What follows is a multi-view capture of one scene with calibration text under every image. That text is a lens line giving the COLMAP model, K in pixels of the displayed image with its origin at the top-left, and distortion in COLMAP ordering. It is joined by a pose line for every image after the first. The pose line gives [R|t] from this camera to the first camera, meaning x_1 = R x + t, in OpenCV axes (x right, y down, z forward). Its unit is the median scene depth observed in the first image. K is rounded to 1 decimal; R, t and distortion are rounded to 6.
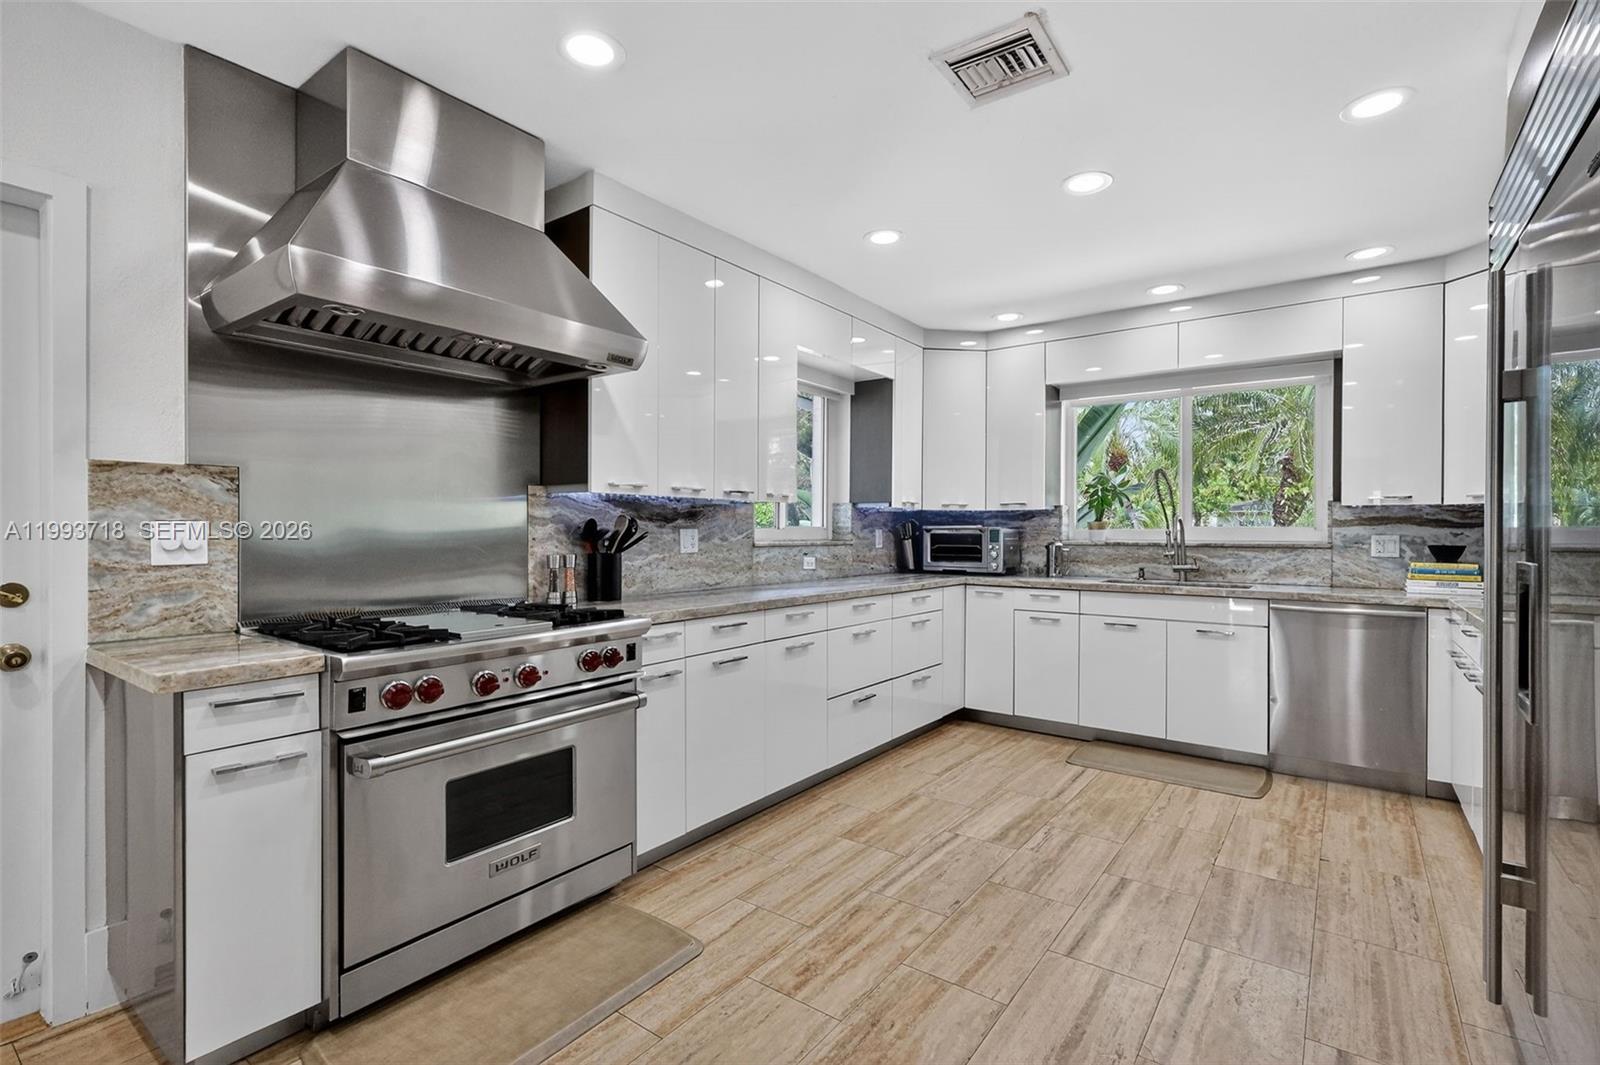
lens RADIAL K [[747.6, 0, 801.9], [0, 747.6, 527.6], [0, 0, 1]] dist [0.001363, 0.001021]
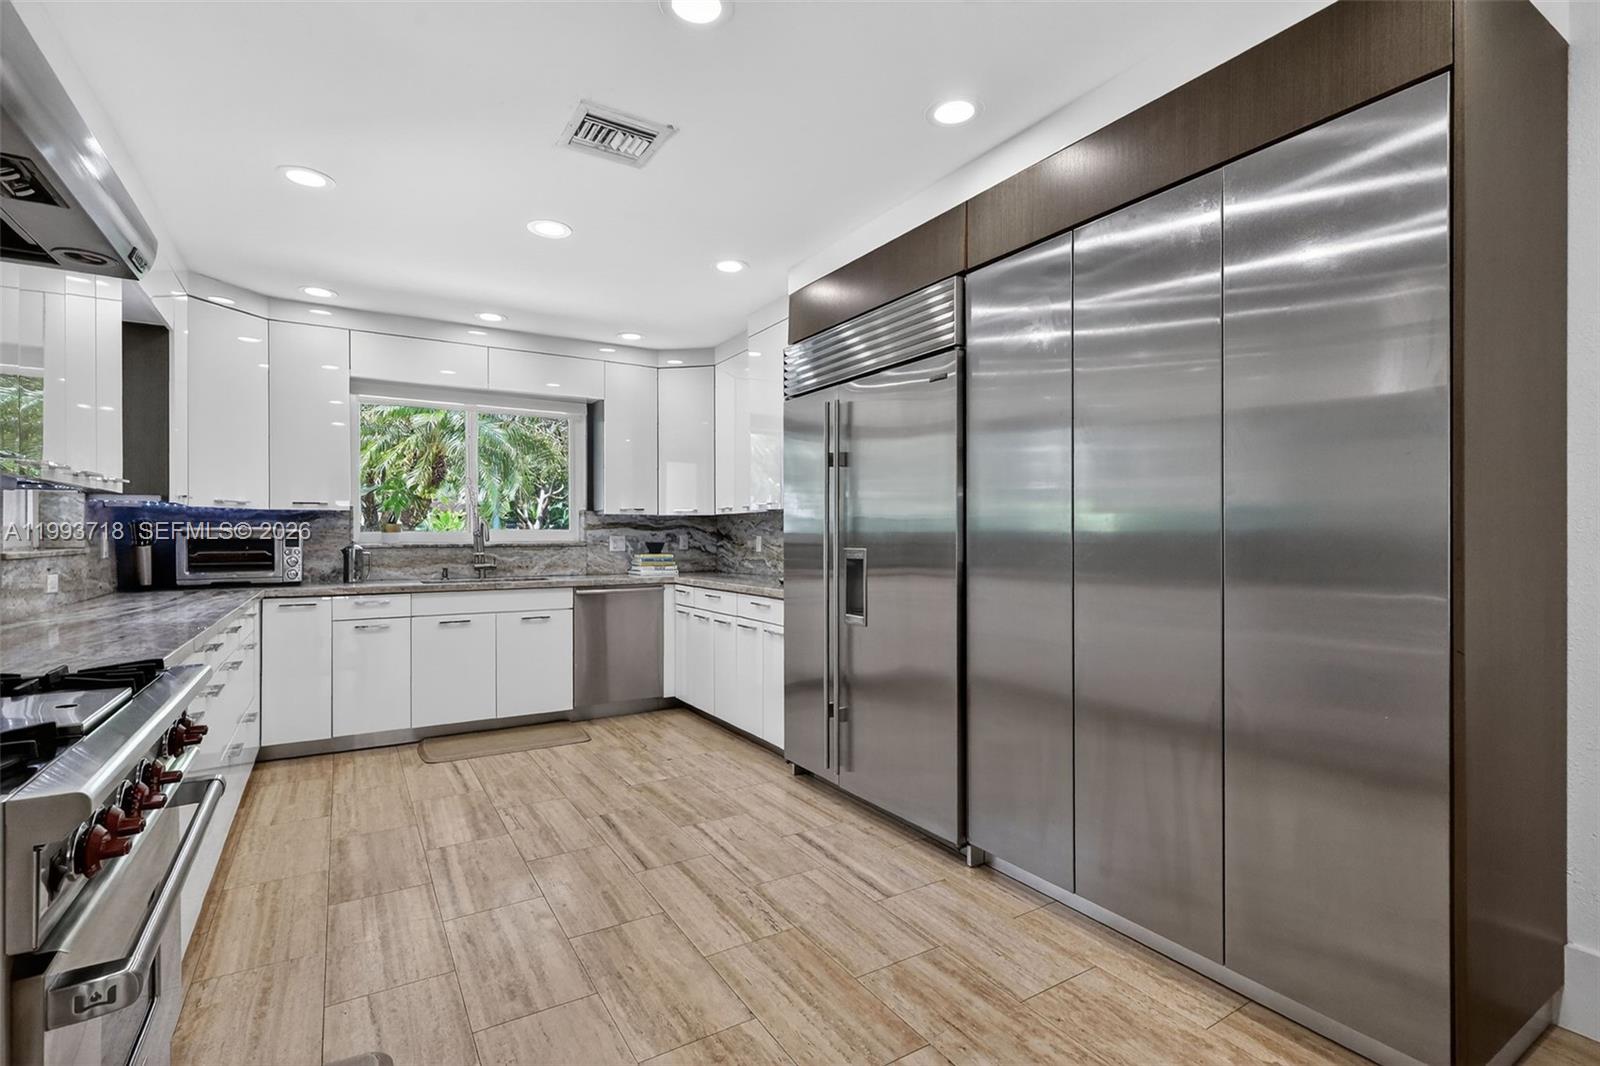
lens RADIAL K [[747.6, 0, 808.0], [0, 747.6, 532.4], [0, 0, 1]] dist [0.001363, 0.001021]
pose [[0.365087, -0.000989, 0.930973, -0.398572], [-0.002915, 0.999993, 0.002206, -0.000536], [-0.930969, -0.003519, 0.365082, 0.158937]]
